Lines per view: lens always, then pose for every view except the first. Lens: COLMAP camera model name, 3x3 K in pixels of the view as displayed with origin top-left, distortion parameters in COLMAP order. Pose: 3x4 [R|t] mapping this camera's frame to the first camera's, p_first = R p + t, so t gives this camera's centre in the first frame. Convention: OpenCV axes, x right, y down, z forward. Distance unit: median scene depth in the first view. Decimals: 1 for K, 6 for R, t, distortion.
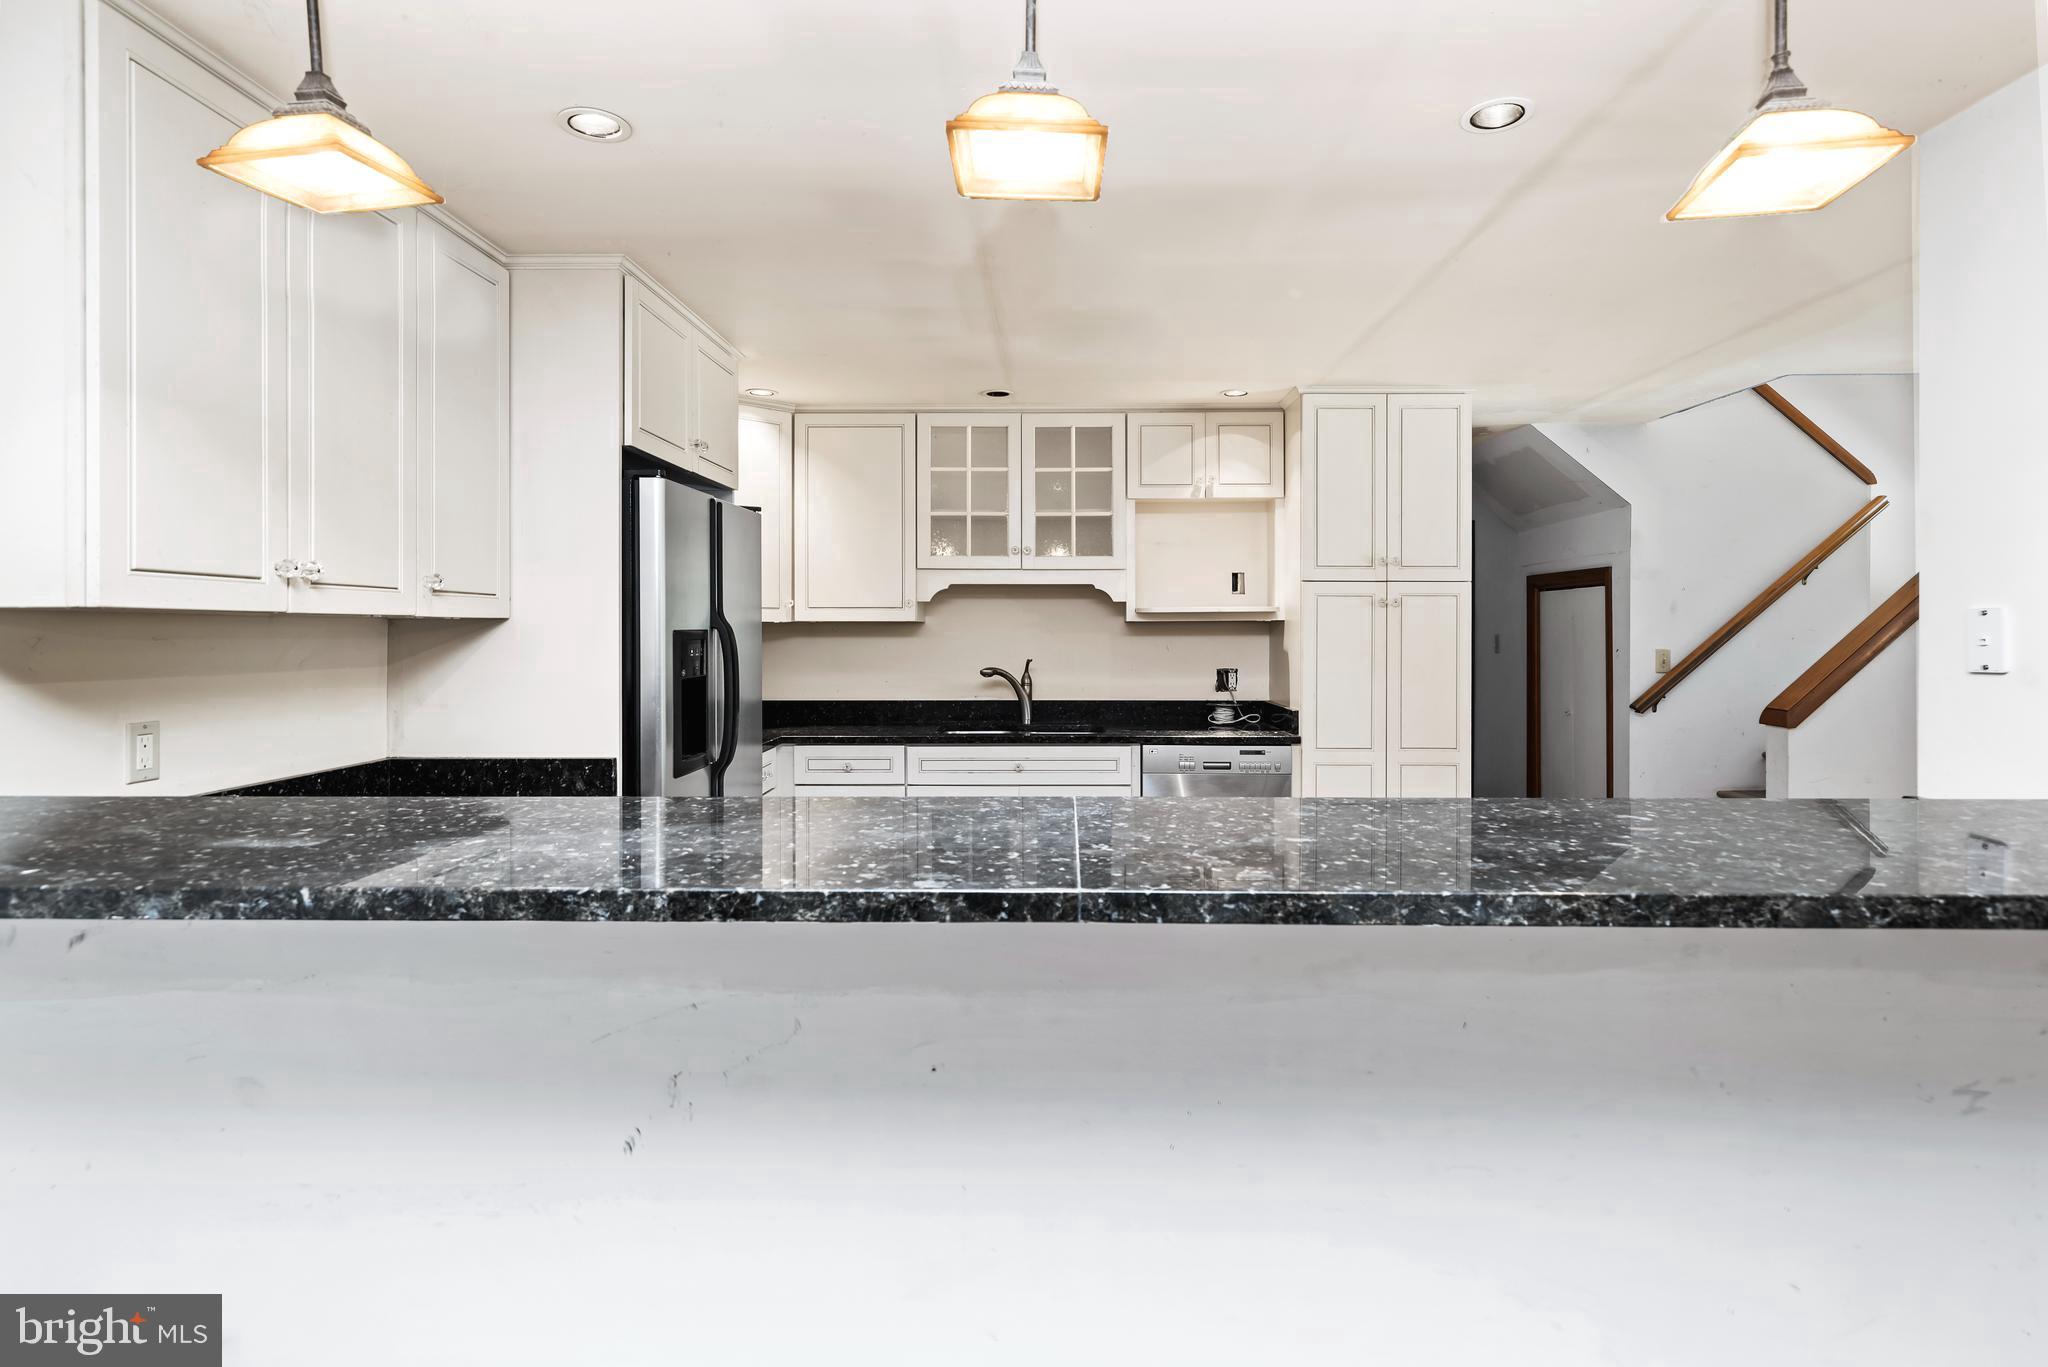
lens RADIAL K [[998.9, 0, 1033.9], [0, 998.9, 636.2], [0, 0, 1]] dist [0.000208, 0.000041]
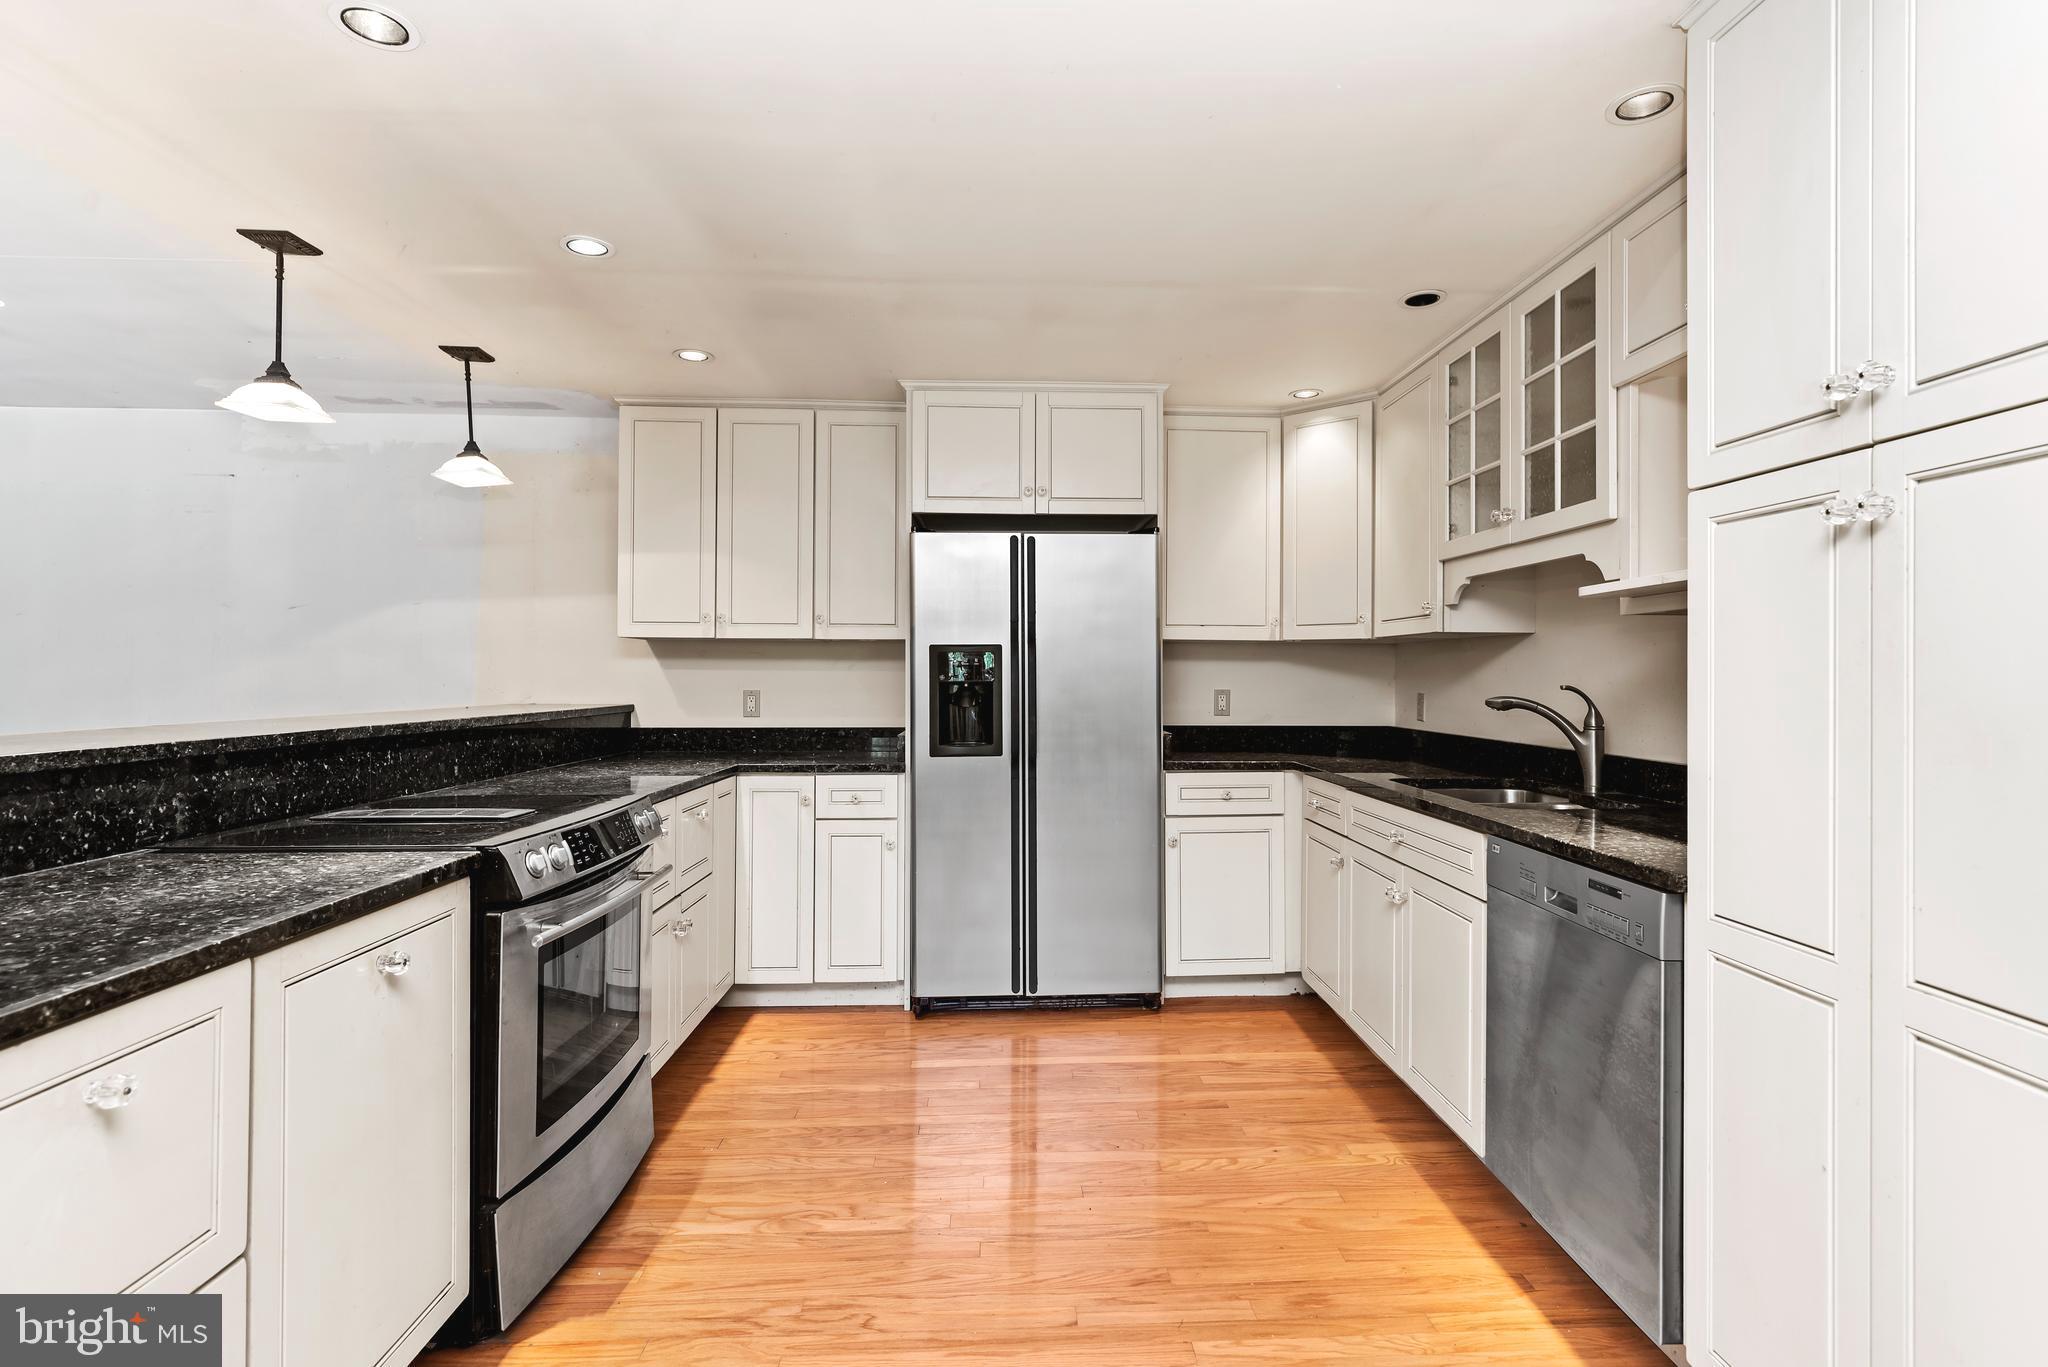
lens RADIAL K [[1004.5, 0, 1051.8], [0, 1004.5, 671.8], [0, 0, 1]] dist [0.000296, 0.000065]
pose [[0.077590, -0.001523, -0.996984, 0.609510], [-0.003518, 0.999992, -0.001801, 0.017082], [0.996979, 0.003648, 0.077585, 0.656130]]
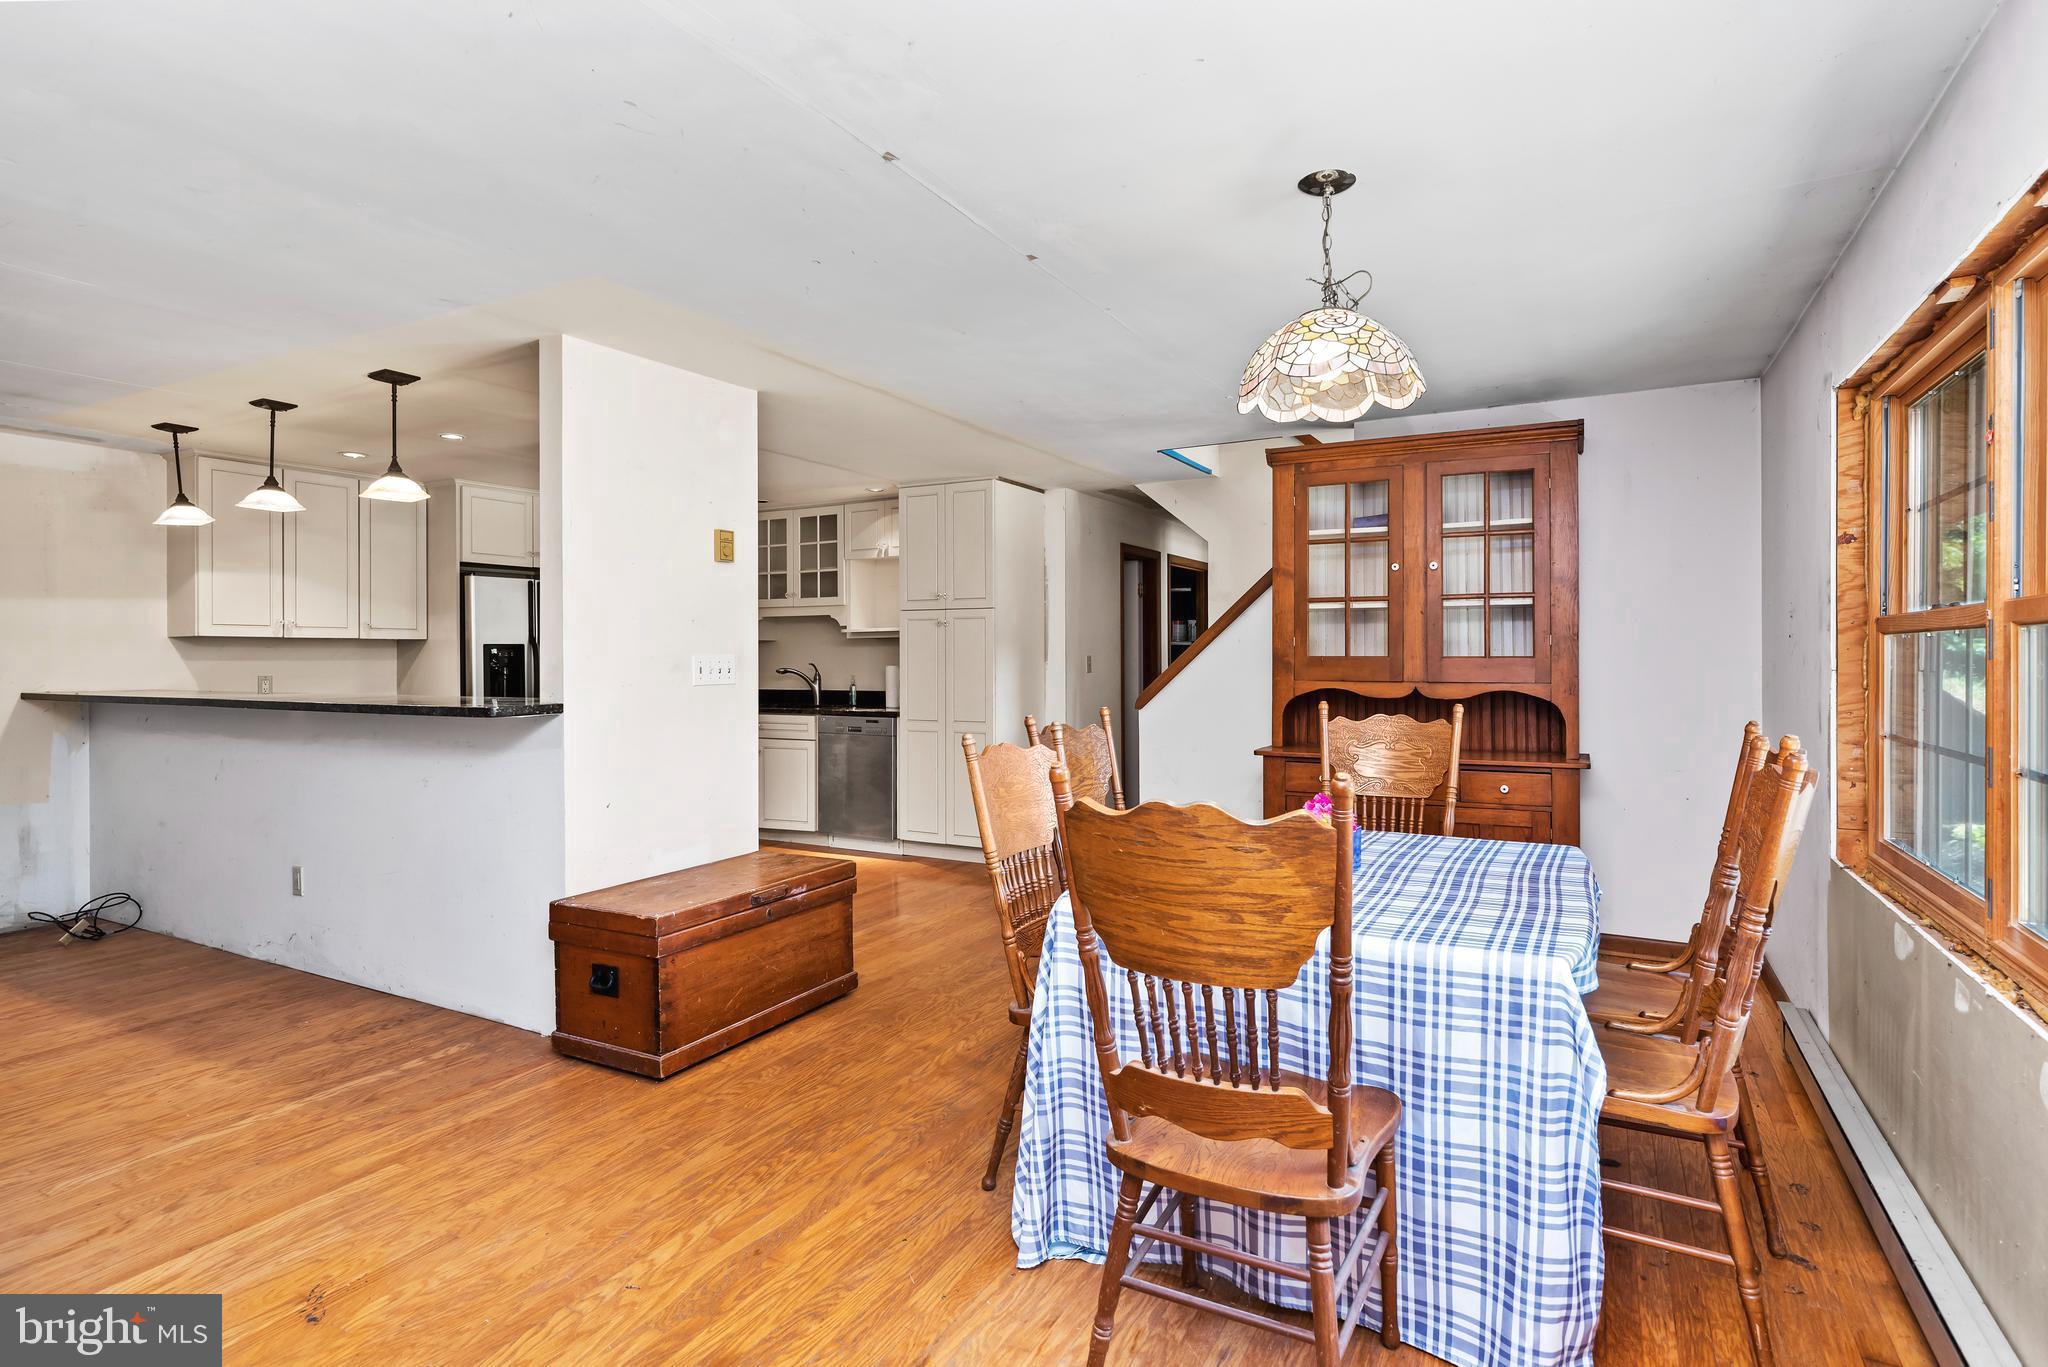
lens RADIAL K [[1004.5, 0, 1051.8], [0, 1004.5, 671.8], [0, 0, 1]] dist [0.000296, 0.000065]
pose [[0.900002, -0.003190, -0.435874, 1.060206], [0.007328, 0.999943, 0.007811, 0.026454], [0.435824, -0.010224, 0.899974, -0.264952]]
